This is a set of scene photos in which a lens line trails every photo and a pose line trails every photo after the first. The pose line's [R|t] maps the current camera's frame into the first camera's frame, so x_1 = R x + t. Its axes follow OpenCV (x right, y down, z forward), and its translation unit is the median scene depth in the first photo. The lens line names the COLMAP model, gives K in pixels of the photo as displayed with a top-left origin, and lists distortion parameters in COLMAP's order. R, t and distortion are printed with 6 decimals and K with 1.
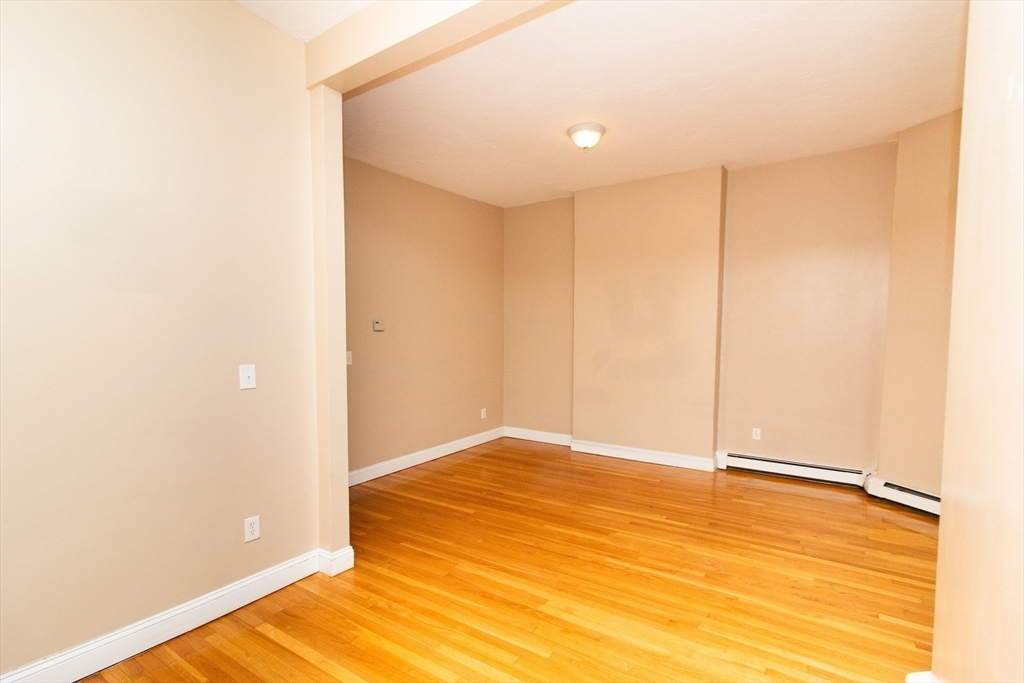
lens RADIAL K [[487.8, 0, 494.0], [0, 487.8, 333.8], [0, 0, 1]] dist [-0.000992, 0.000018]
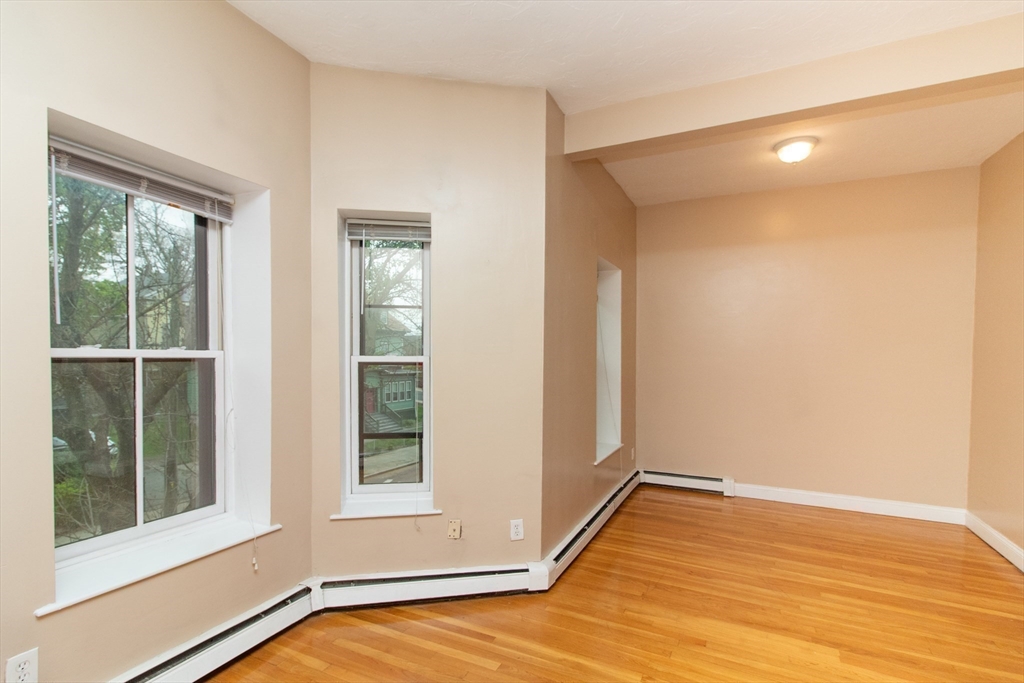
lens RADIAL K [[491.7, 0, 513.3], [0, 491.7, 369.6], [0, 0, 1]] dist [0.004086, 0.000139]
pose [[-0.982275, 0.009913, -0.187182, 0.690417], [0.004125, 0.999502, 0.031289, -0.026553], [0.187399, 0.029962, -0.981827, 1.387530]]
